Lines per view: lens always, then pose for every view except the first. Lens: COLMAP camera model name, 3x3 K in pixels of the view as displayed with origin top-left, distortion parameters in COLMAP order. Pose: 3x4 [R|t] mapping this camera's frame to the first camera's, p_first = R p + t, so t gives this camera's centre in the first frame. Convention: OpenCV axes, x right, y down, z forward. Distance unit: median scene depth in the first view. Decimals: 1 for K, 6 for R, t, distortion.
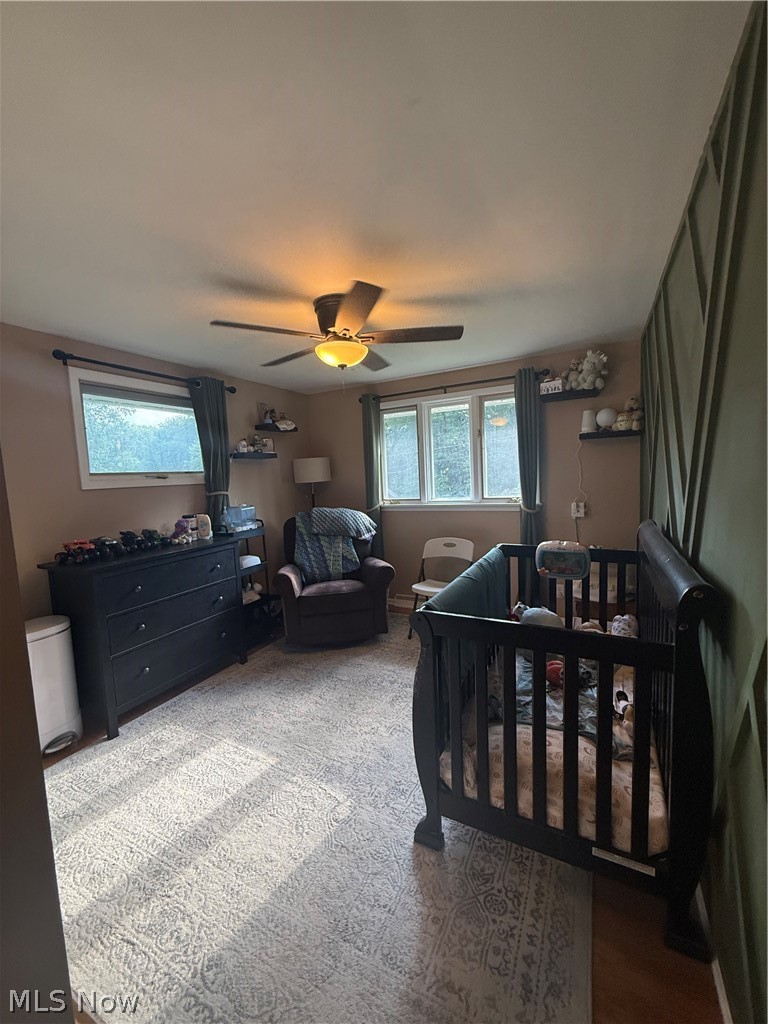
lens RADIAL K [[415.3, 0, 384.0], [0, 415.3, 512.0], [0, 0, 1]] dist [-0.000602, 0.000382]
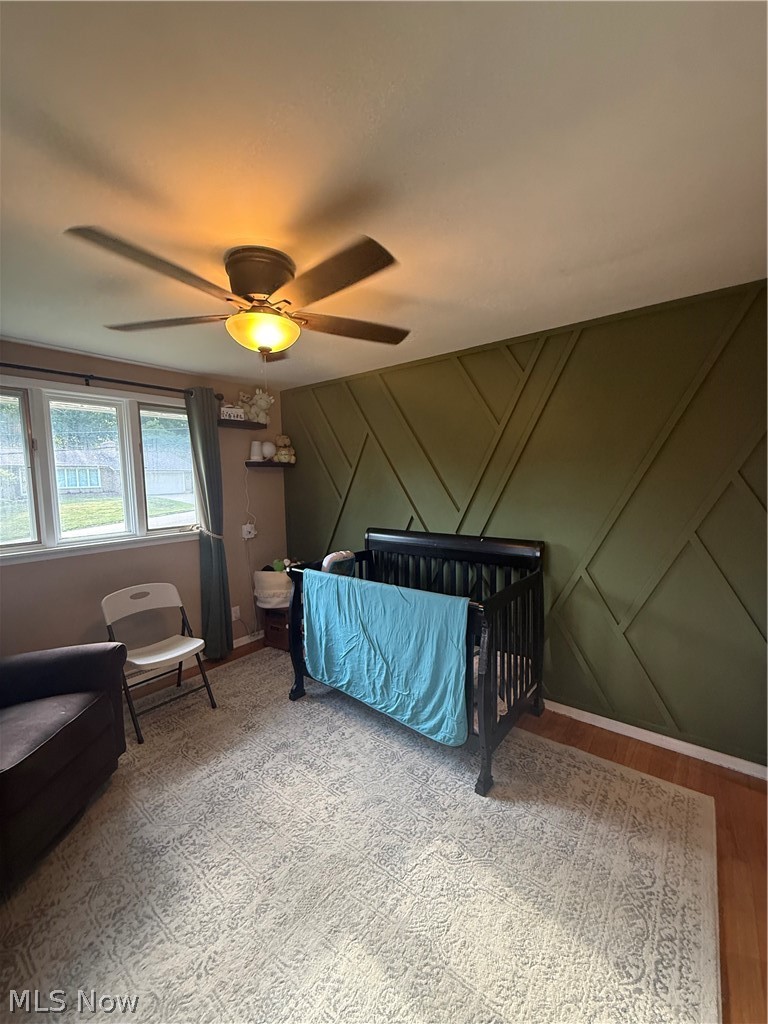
lens RADIAL K [[415.3, 0, 384.0], [0, 415.3, 512.0], [0, 0, 1]] dist [-0.000602, 0.000382]
pose [[0.165213, -0.038351, 0.985512, -0.778952], [0.104250, 0.994325, 0.021218, -0.060940], [-0.980733, 0.099234, 0.168274, 0.686004]]
